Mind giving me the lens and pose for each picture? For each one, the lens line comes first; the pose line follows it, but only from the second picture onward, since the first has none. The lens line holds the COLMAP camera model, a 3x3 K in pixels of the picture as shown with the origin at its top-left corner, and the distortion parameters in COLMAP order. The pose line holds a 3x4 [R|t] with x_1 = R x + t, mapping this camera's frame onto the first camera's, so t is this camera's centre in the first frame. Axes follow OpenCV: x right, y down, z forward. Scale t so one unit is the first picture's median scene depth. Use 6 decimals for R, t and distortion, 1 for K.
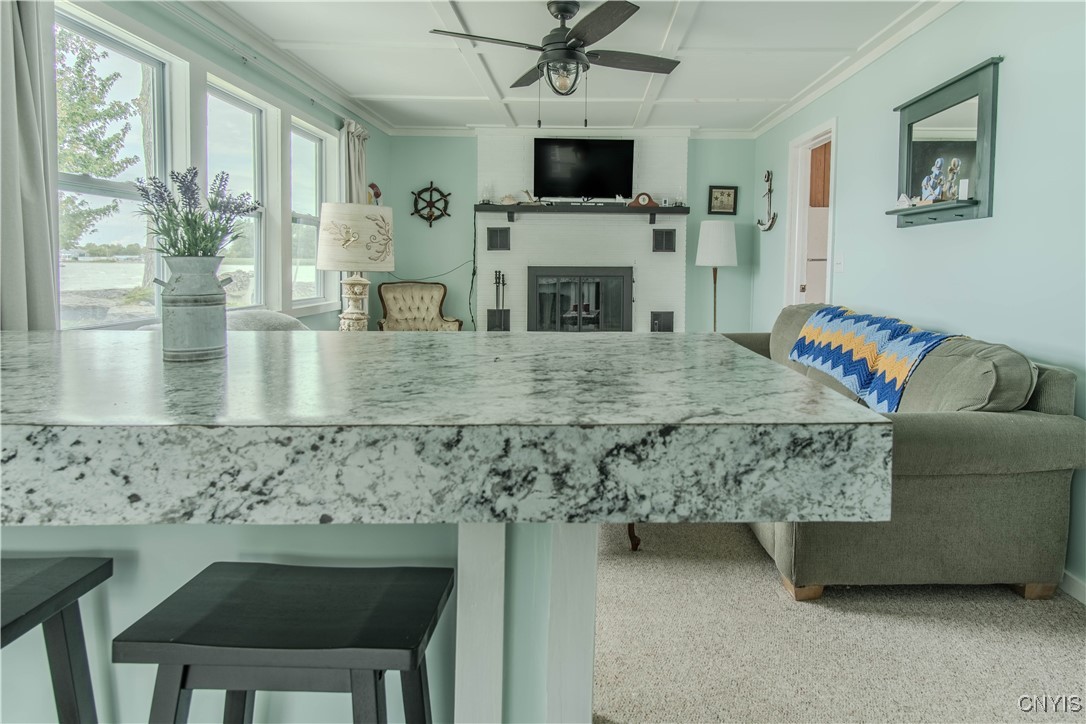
lens RADIAL K [[647.2, 0, 579.5], [0, 647.2, 332.6], [0, 0, 1]] dist [0.003969, -0.000293]
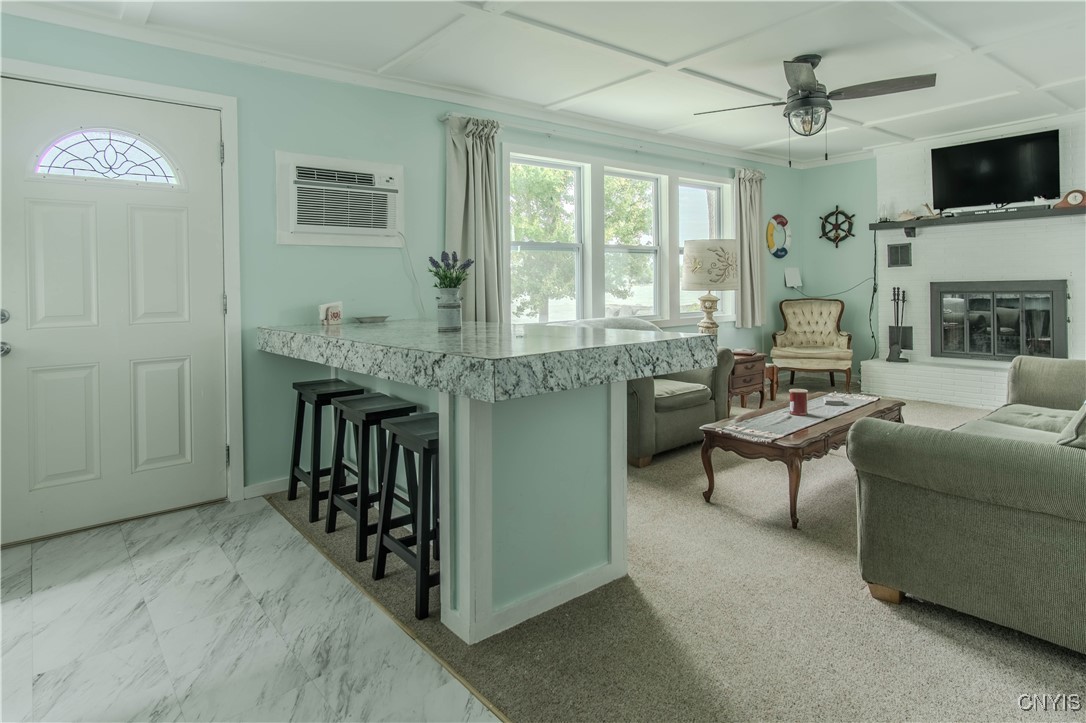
lens RADIAL K [[647.2, 0, 545.8], [0, 647.2, 356.2], [0, 0, 1]] dist [0.003969, -0.000293]
pose [[0.600943, 0.068388, -0.796361, 0.360988], [-0.061045, 0.997350, 0.039583, 0.004023], [0.796957, 0.024826, 0.603525, -0.033487]]
